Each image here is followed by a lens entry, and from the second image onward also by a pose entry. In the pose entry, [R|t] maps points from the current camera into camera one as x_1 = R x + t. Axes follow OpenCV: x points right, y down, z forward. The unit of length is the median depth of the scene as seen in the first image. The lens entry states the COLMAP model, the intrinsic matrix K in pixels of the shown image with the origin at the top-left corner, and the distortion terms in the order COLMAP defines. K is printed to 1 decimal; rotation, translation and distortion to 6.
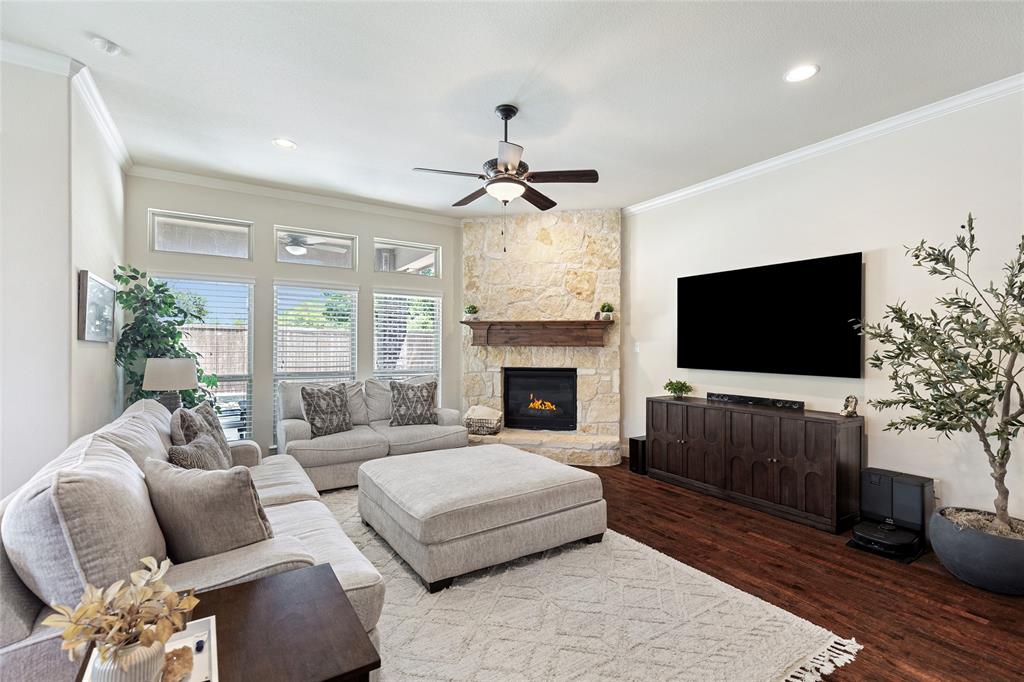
lens RADIAL K [[458.2, 0, 509.6], [0, 458.2, 345.9], [0, 0, 1]] dist [0.002753, 0.000442]
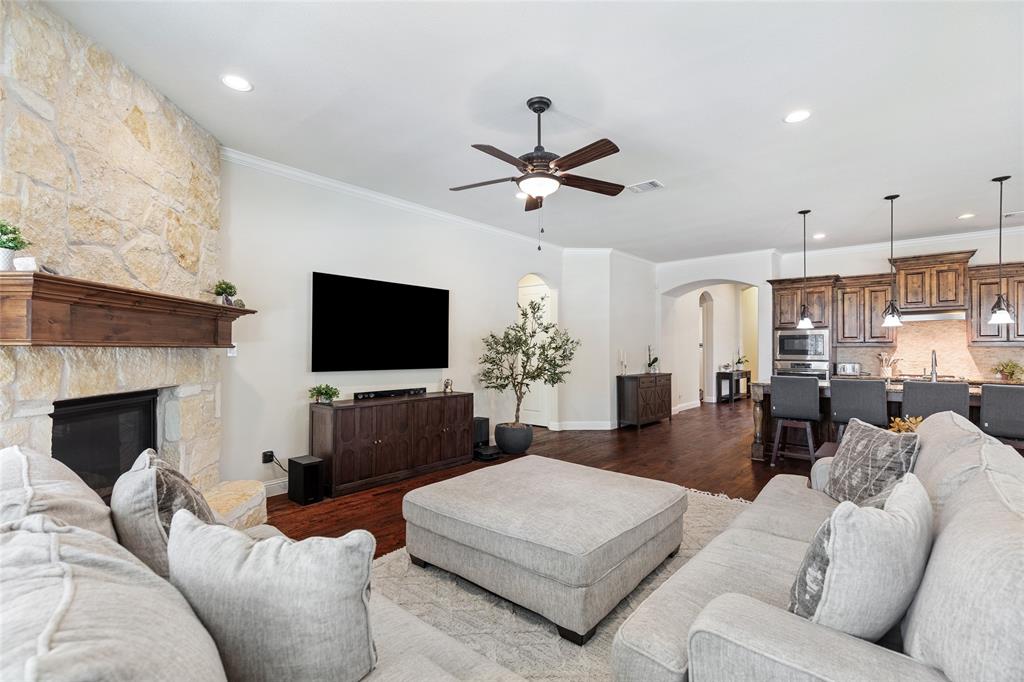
lens RADIAL K [[458.2, 0, 509.6], [0, 458.2, 345.9], [0, 0, 1]] dist [0.002753, 0.000442]
pose [[-0.282357, 0.001838, 0.959308, -0.635375], [-0.005494, 0.999979, -0.003533, -0.001993], [-0.959294, -0.006269, -0.282341, 0.937213]]
